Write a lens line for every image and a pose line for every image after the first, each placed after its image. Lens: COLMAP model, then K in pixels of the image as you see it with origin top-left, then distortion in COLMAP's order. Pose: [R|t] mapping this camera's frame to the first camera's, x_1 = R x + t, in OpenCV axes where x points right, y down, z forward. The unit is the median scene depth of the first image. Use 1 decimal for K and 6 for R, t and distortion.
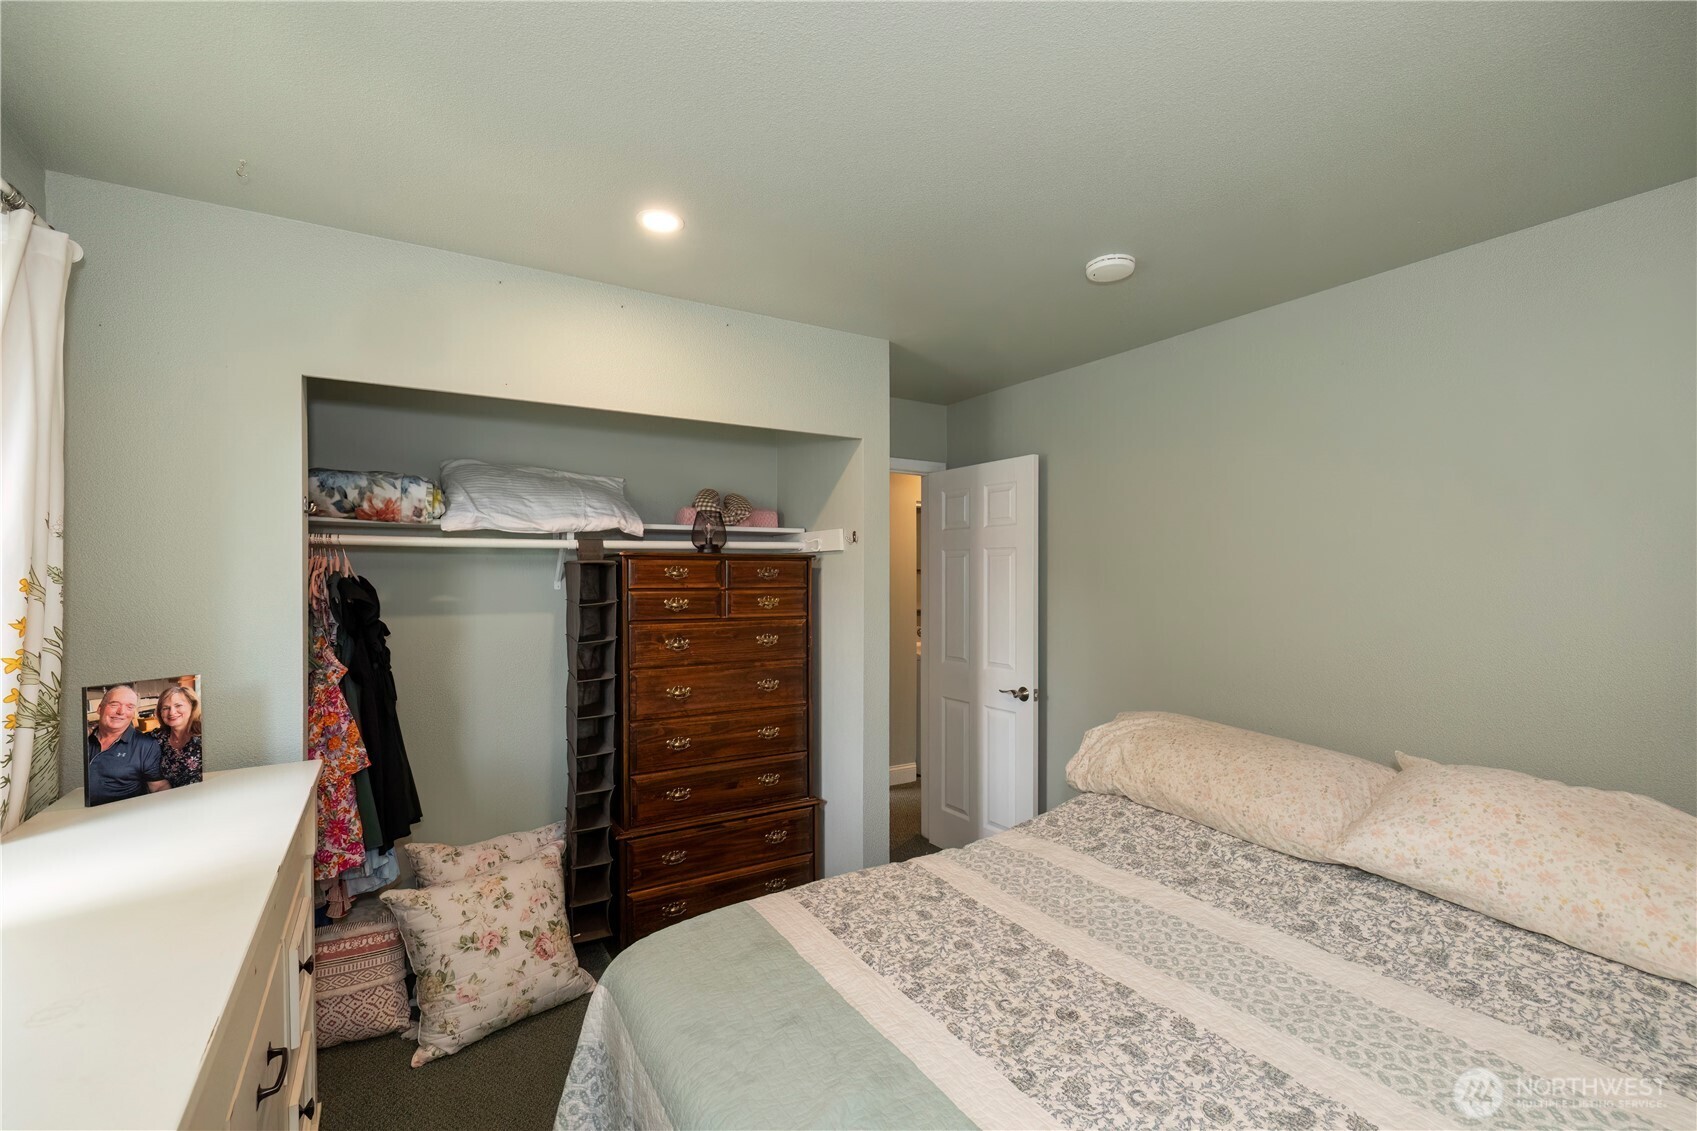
lens RADIAL K [[722.1, 0, 853.7], [0, 722.1, 571.2], [0, 0, 1]] dist [-0.000377, -0.000018]
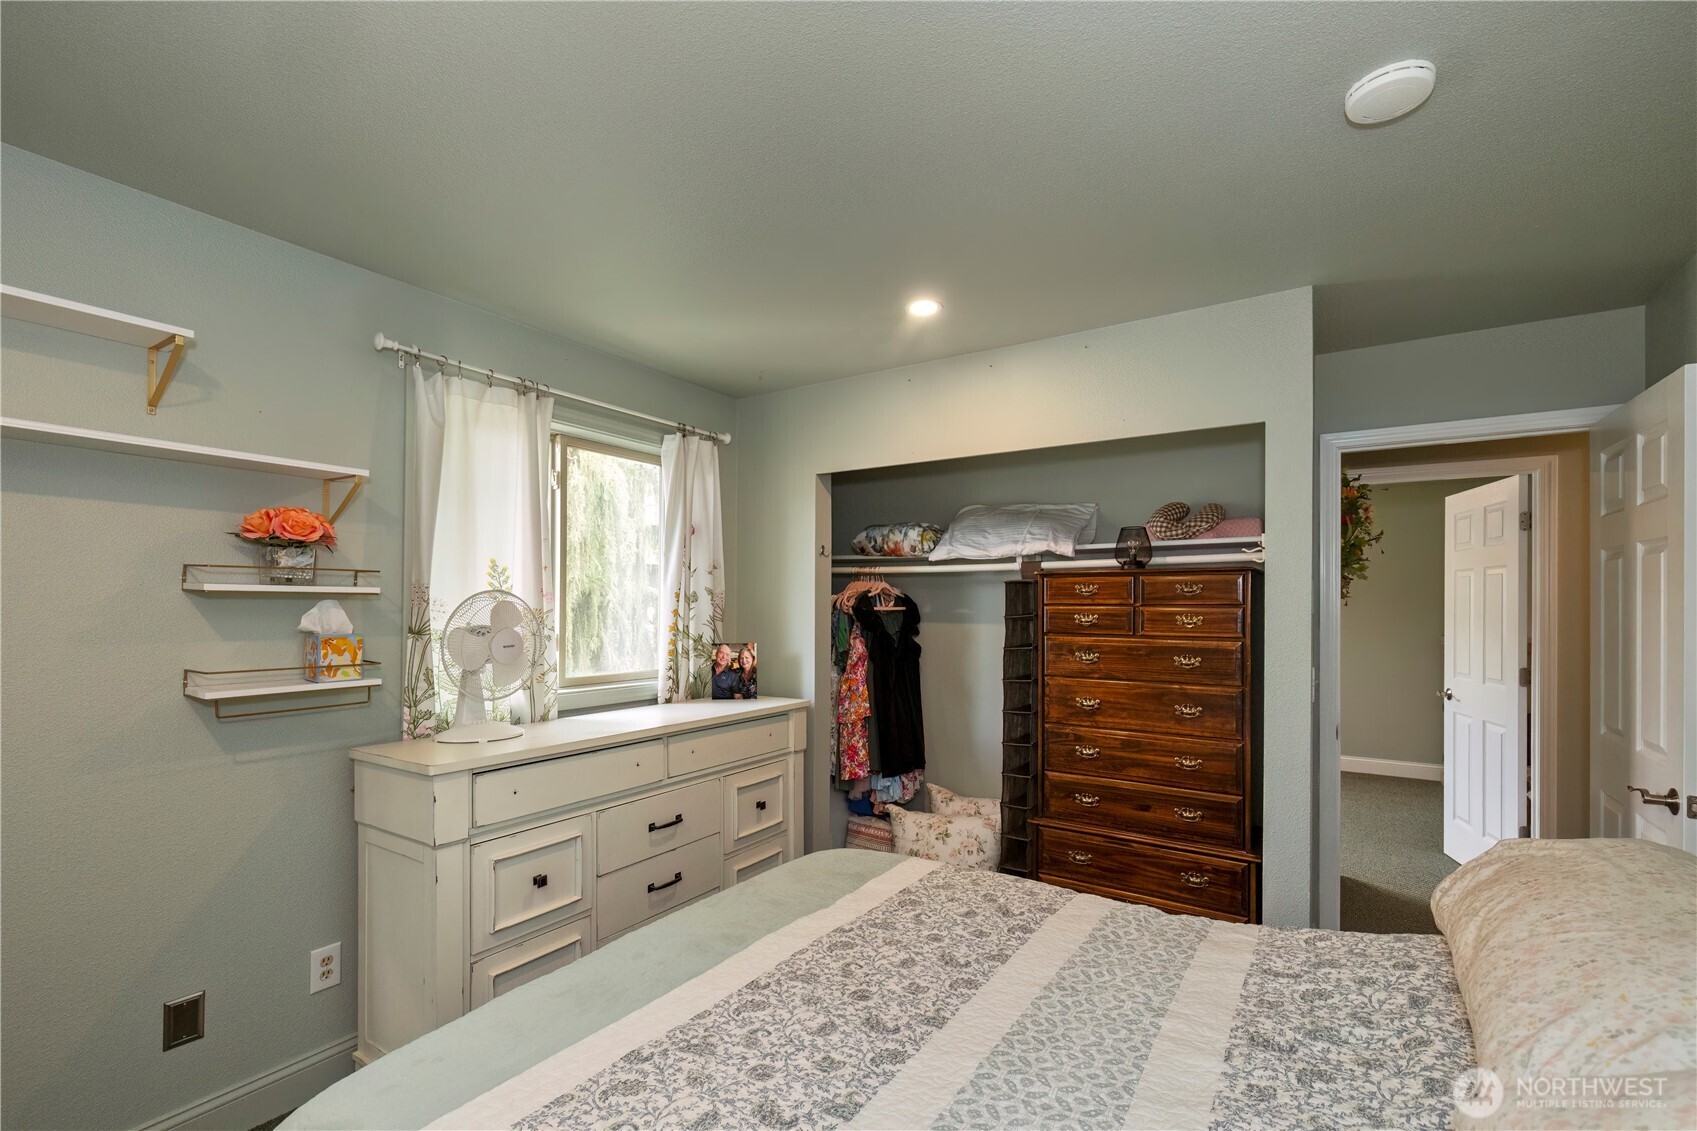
lens RADIAL K [[728.7, 0, 867.1], [0, 728.7, 595.1], [0, 0, 1]] dist [-0.001511, -0.000393]
pose [[0.438838, -0.007004, -0.898539, 0.631746], [0.001813, 0.999974, -0.006909, 0.019271], [0.898564, 0.001403, 0.438840, 0.270908]]
